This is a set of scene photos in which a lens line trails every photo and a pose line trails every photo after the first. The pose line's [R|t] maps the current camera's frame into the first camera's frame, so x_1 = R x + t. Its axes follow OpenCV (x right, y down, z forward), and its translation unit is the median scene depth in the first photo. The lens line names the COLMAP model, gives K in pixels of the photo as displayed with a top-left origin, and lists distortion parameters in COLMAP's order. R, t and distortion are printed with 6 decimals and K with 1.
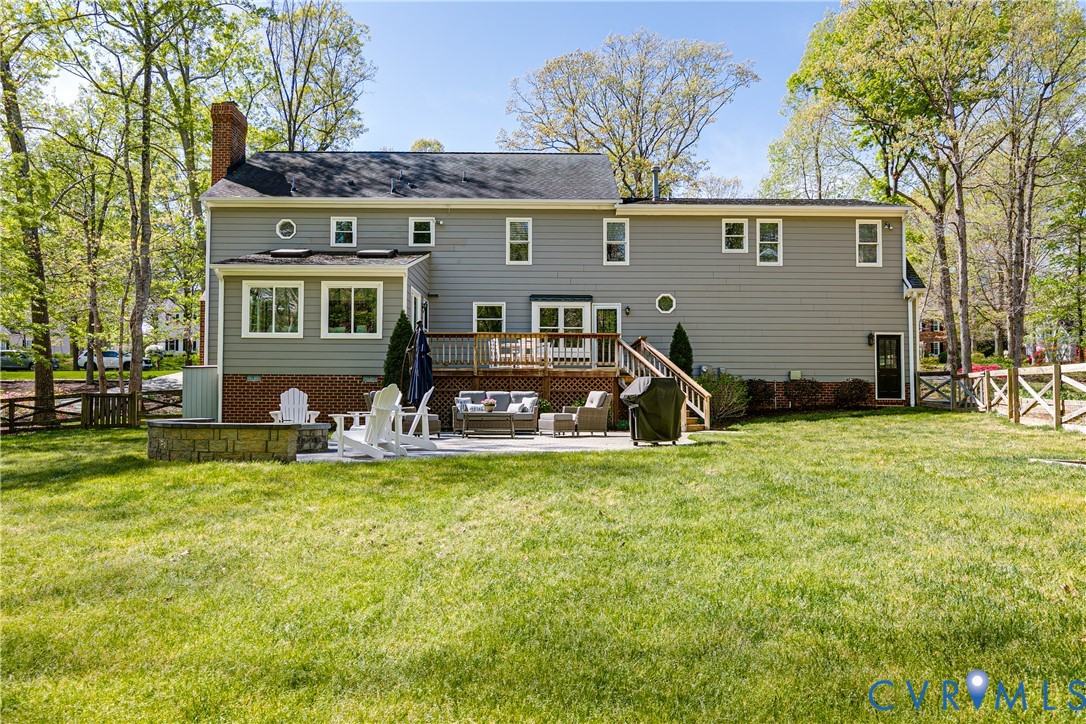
lens RADIAL K [[736.3, 0, 542.2], [0, 736.3, 368.1], [0, 0, 1]] dist [0.000531, 0.000304]
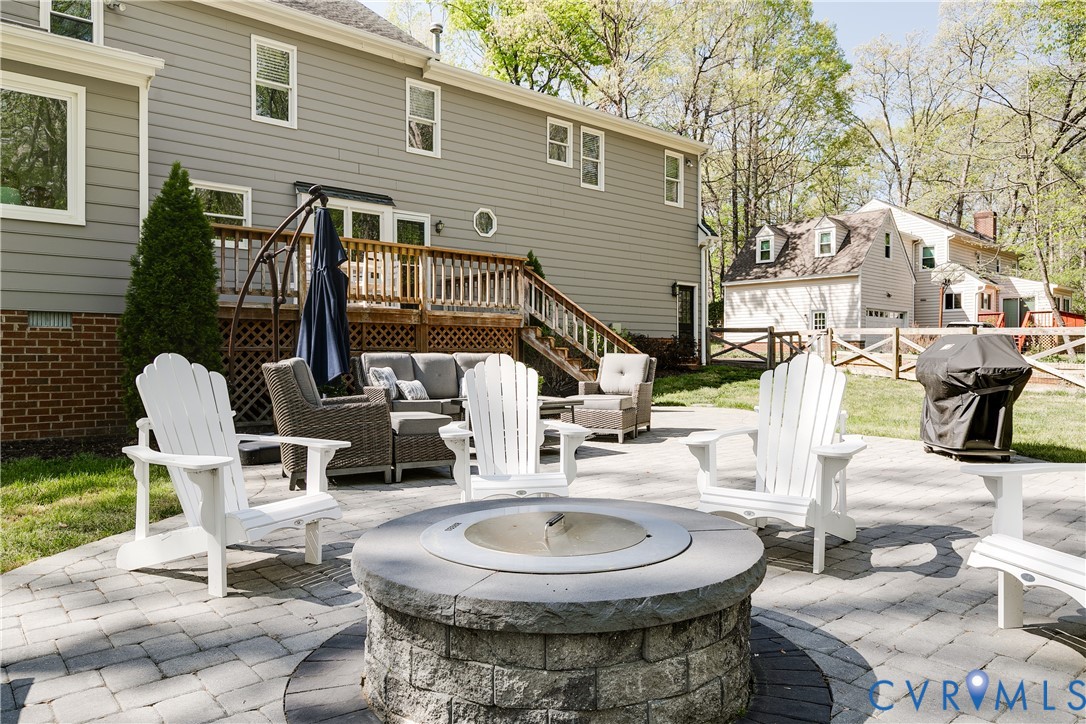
lens RADIAL K [[736.3, 0, 544.1], [0, 736.3, 355.4], [0, 0, 1]] dist [0.000531, 0.000304]
pose [[0.766933, -0.004224, 0.641713, -0.238096], [-0.029495, 0.998690, 0.041825, 0.007378], [-0.641049, -0.051004, 0.765803, 0.421864]]
